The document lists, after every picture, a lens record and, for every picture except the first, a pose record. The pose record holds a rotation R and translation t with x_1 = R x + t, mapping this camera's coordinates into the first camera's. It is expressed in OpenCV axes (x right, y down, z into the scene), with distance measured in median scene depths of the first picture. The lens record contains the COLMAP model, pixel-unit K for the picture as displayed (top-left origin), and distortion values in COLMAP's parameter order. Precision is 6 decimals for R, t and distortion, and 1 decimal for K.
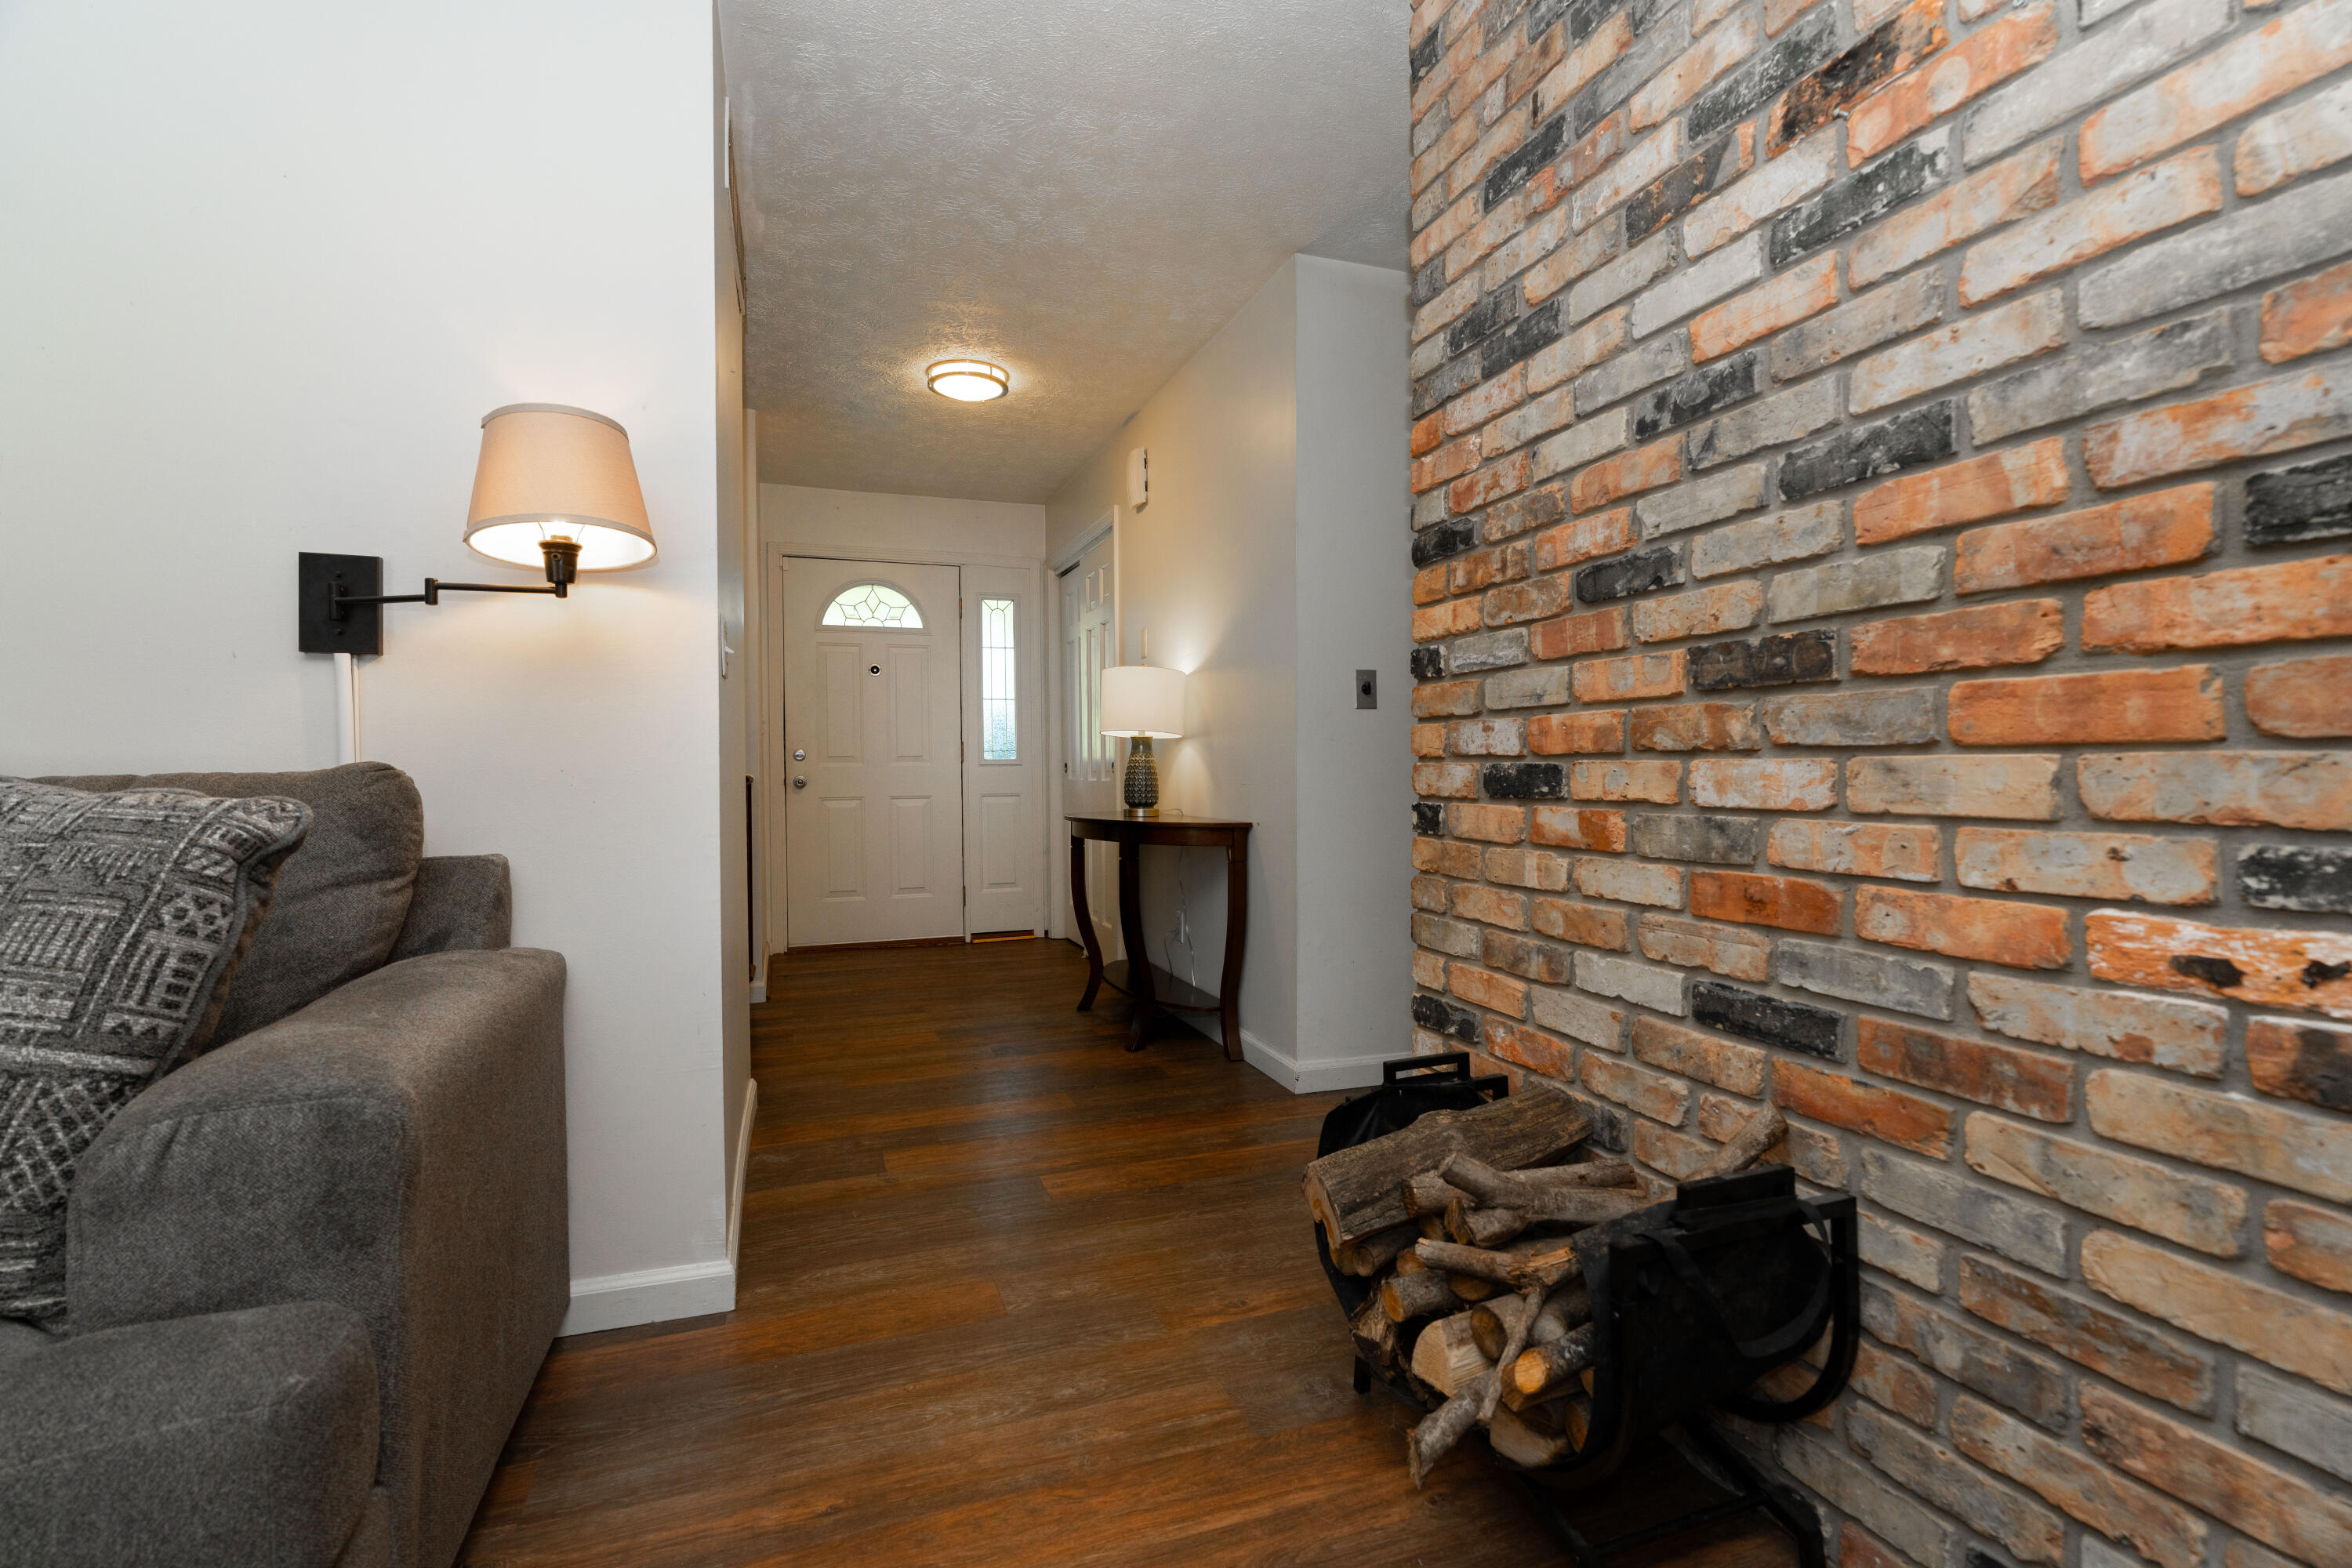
lens RADIAL K [[1057.1, 0, 1169.5], [0, 1057.1, 782.8], [0, 0, 1]] dist [-0.008274, 0.001661]
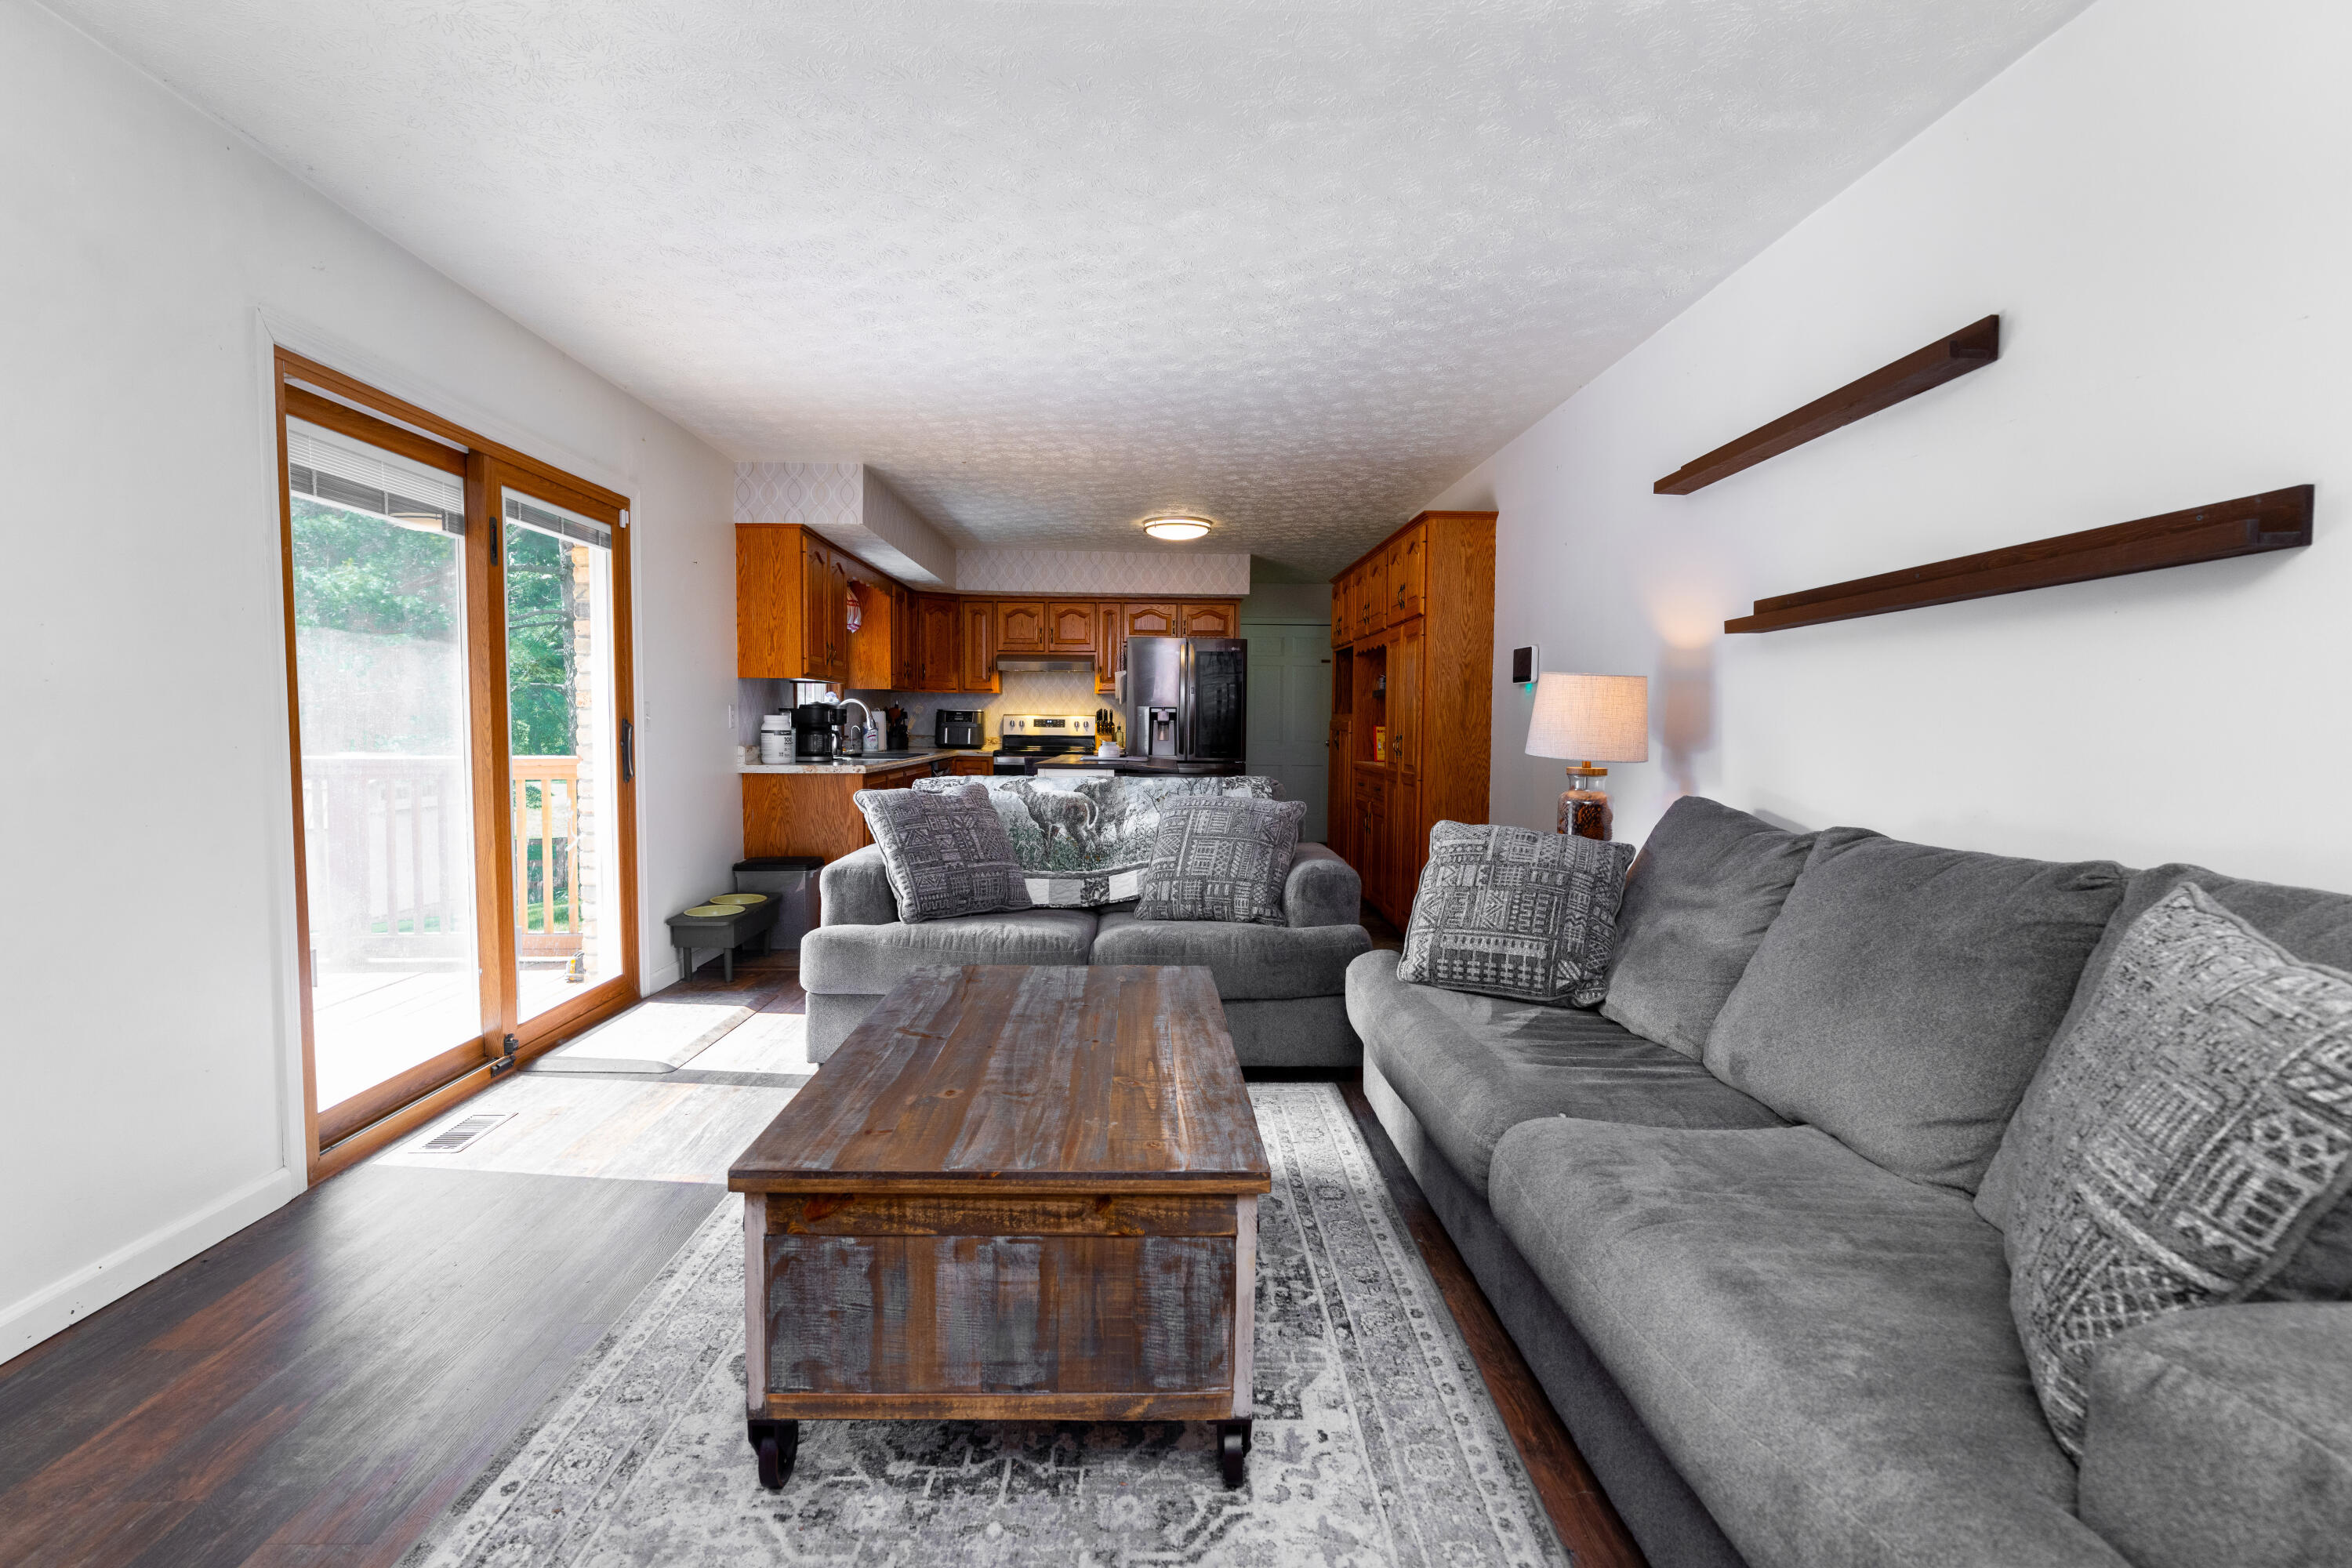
lens RADIAL K [[1077.1, 0, 1166.0], [0, 1077.1, 782.7], [0, 0, 1]] dist [-0.011403, 0.004284]
pose [[-0.310084, 0.062210, -0.948672, 0.165307], [-0.013704, 0.997461, 0.069889, -0.210703], [0.950610, 0.034672, -0.308444, 0.380056]]
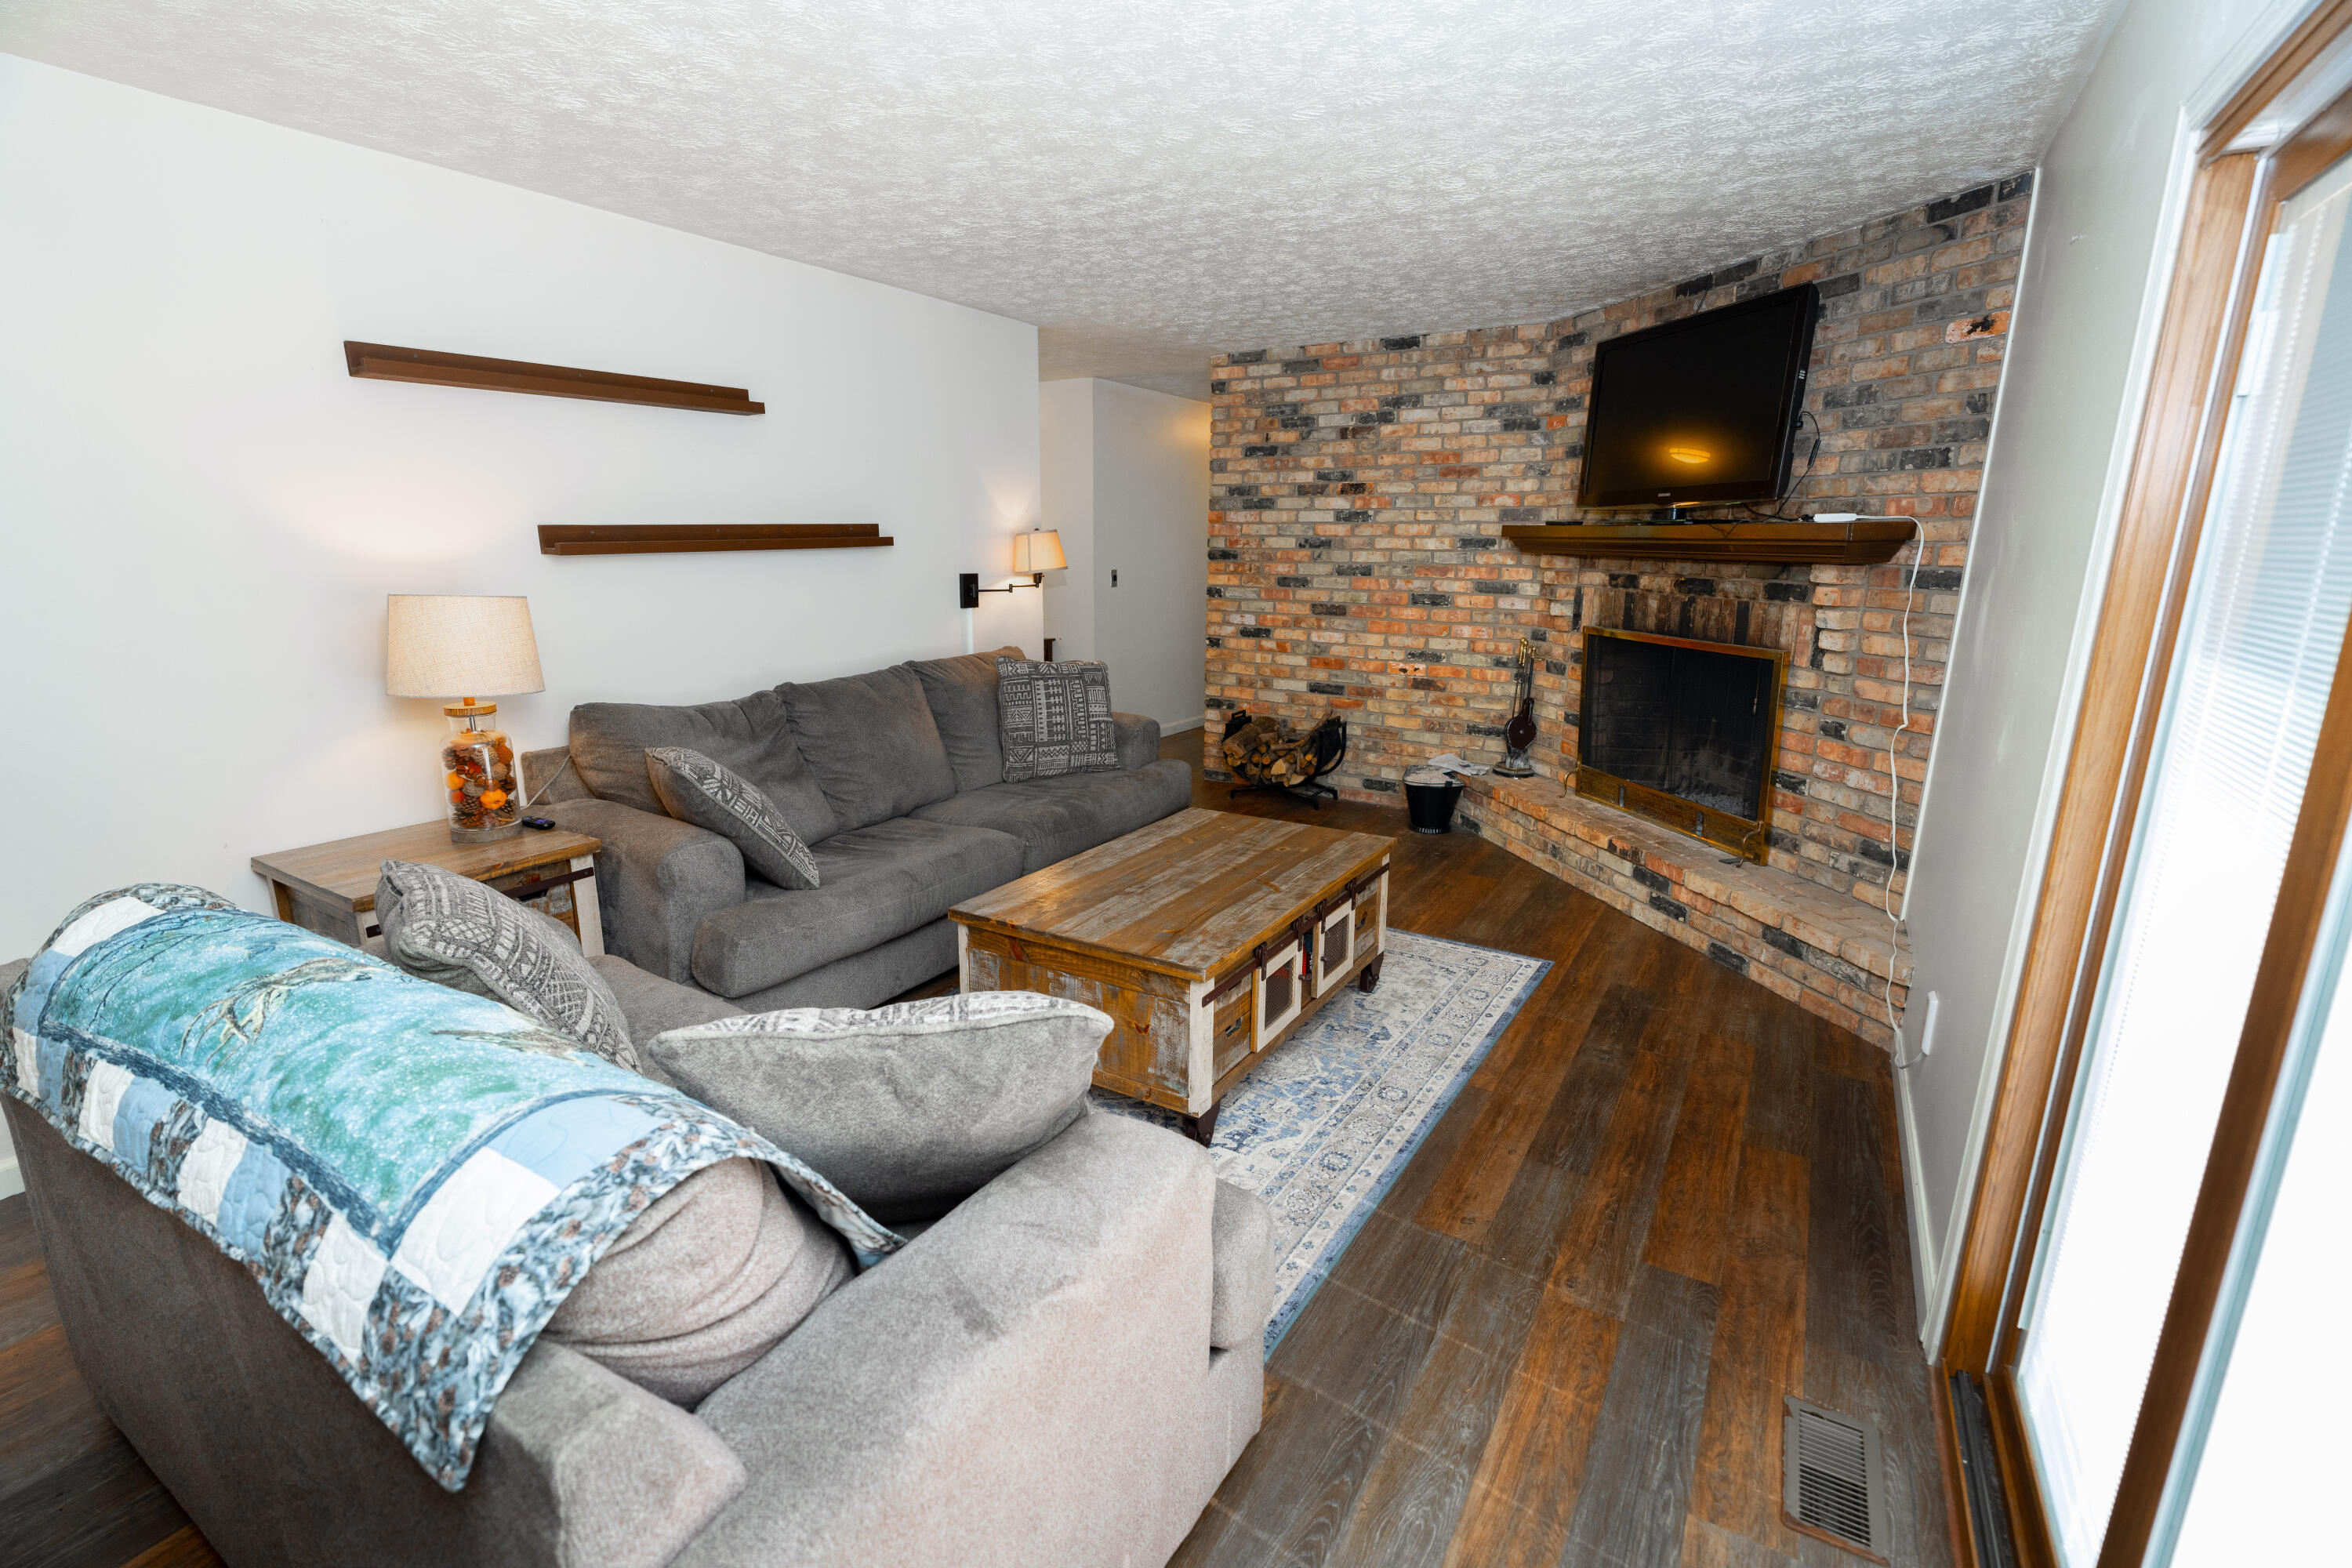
lens RADIAL K [[1057.1, 0, 1169.5], [0, 1057.1, 782.8], [0, 0, 1]] dist [-0.008274, 0.001661]
pose [[0.775834, -0.129911, 0.617417, -3.521415], [-0.007585, 0.976581, 0.215014, -0.444443], [-0.630891, -0.171499, 0.756680, -2.603536]]
